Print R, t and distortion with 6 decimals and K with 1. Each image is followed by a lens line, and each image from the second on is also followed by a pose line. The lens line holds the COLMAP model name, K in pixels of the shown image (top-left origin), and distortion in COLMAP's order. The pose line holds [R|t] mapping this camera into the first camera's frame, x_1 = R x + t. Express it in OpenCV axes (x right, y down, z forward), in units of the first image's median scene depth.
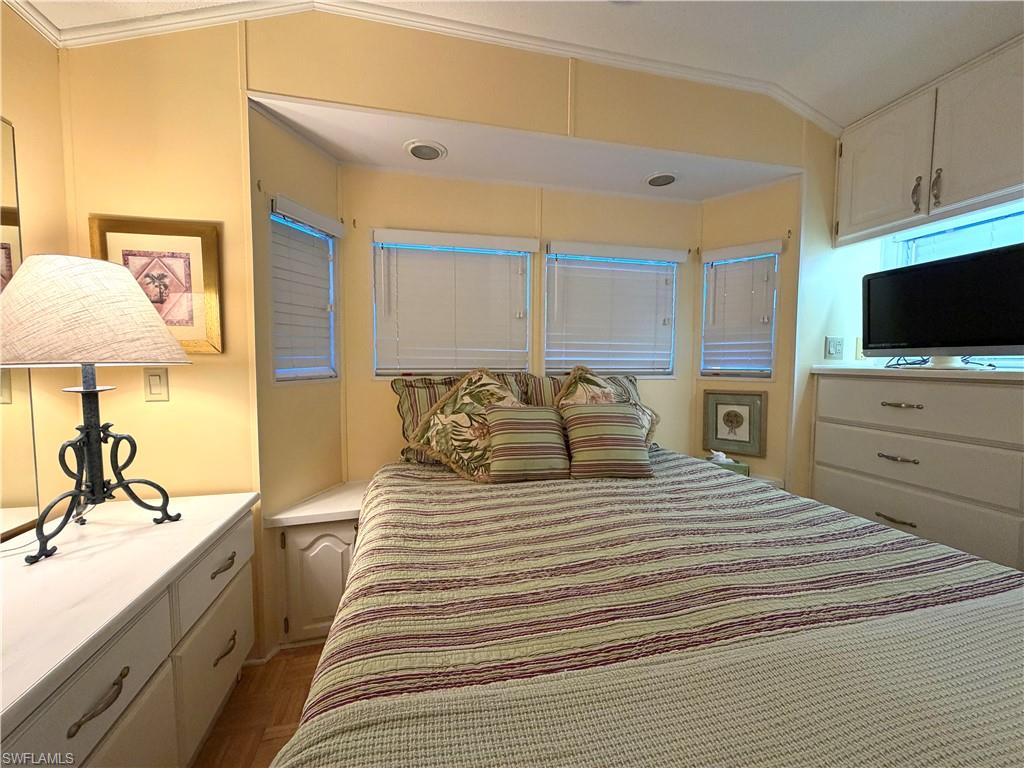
lens RADIAL K [[406.8, 0, 509.3], [0, 406.8, 384.3], [0, 0, 1]] dist [-0.000902, 0.000198]
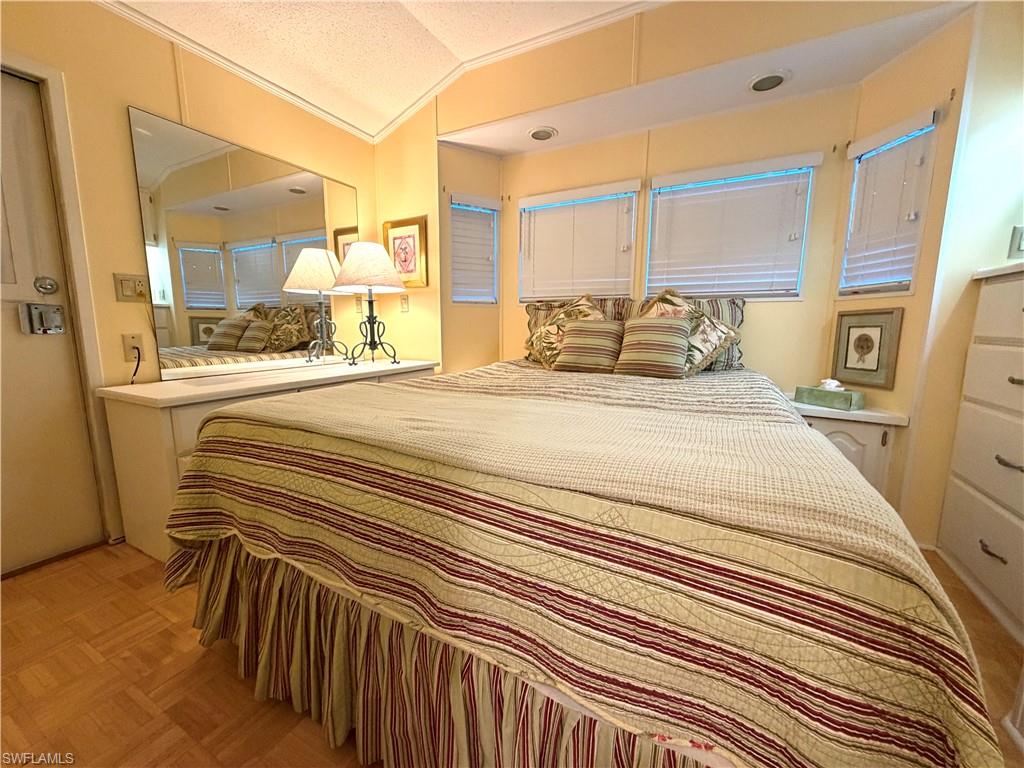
lens RADIAL K [[406.8, 0, 510.8], [0, 406.8, 382.4], [0, 0, 1]] dist [-0.000902, 0.000198]
pose [[0.753316, 0.089929, -0.651481, 0.719109], [-0.039913, 0.995032, 0.091200, 0.151206], [0.656446, -0.042700, 0.753163, -0.154359]]
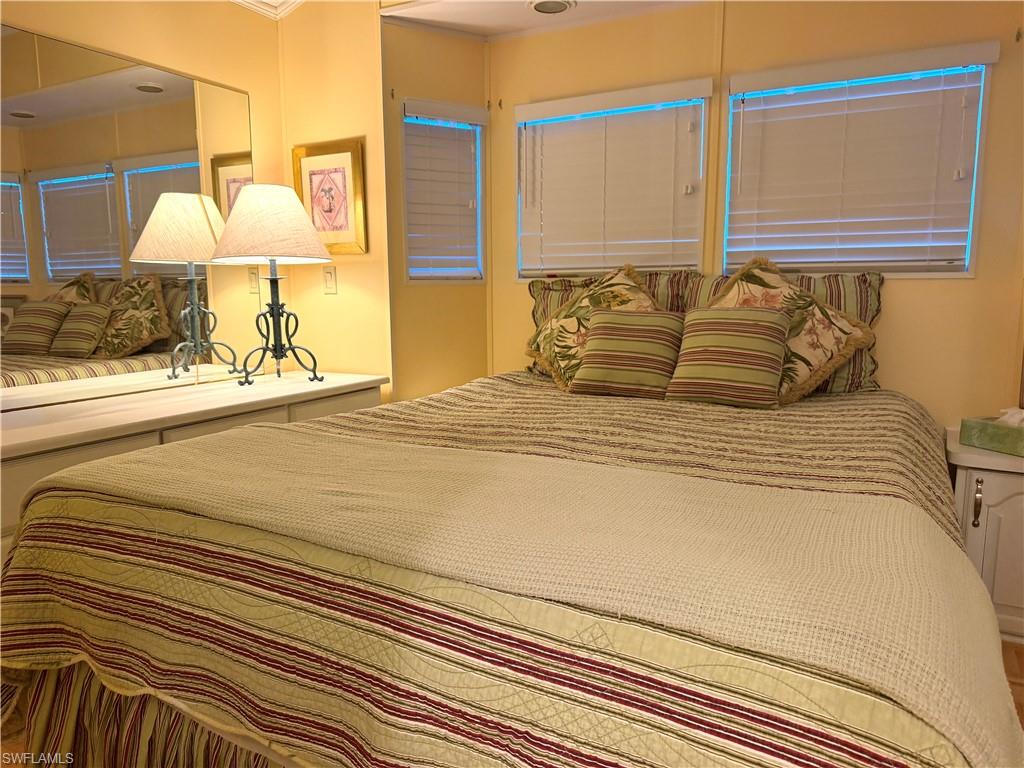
lens RADIAL K [[715.2, 0, 510.7], [0, 715.2, 392.3], [0, 0, 1]] dist [0.043540, -0.045768]
pose [[0.746343, 0.086926, -0.659860, 0.819892], [-0.032259, 0.994994, 0.094587, 0.094028], [0.664779, -0.049308, 0.745411, -0.219778]]
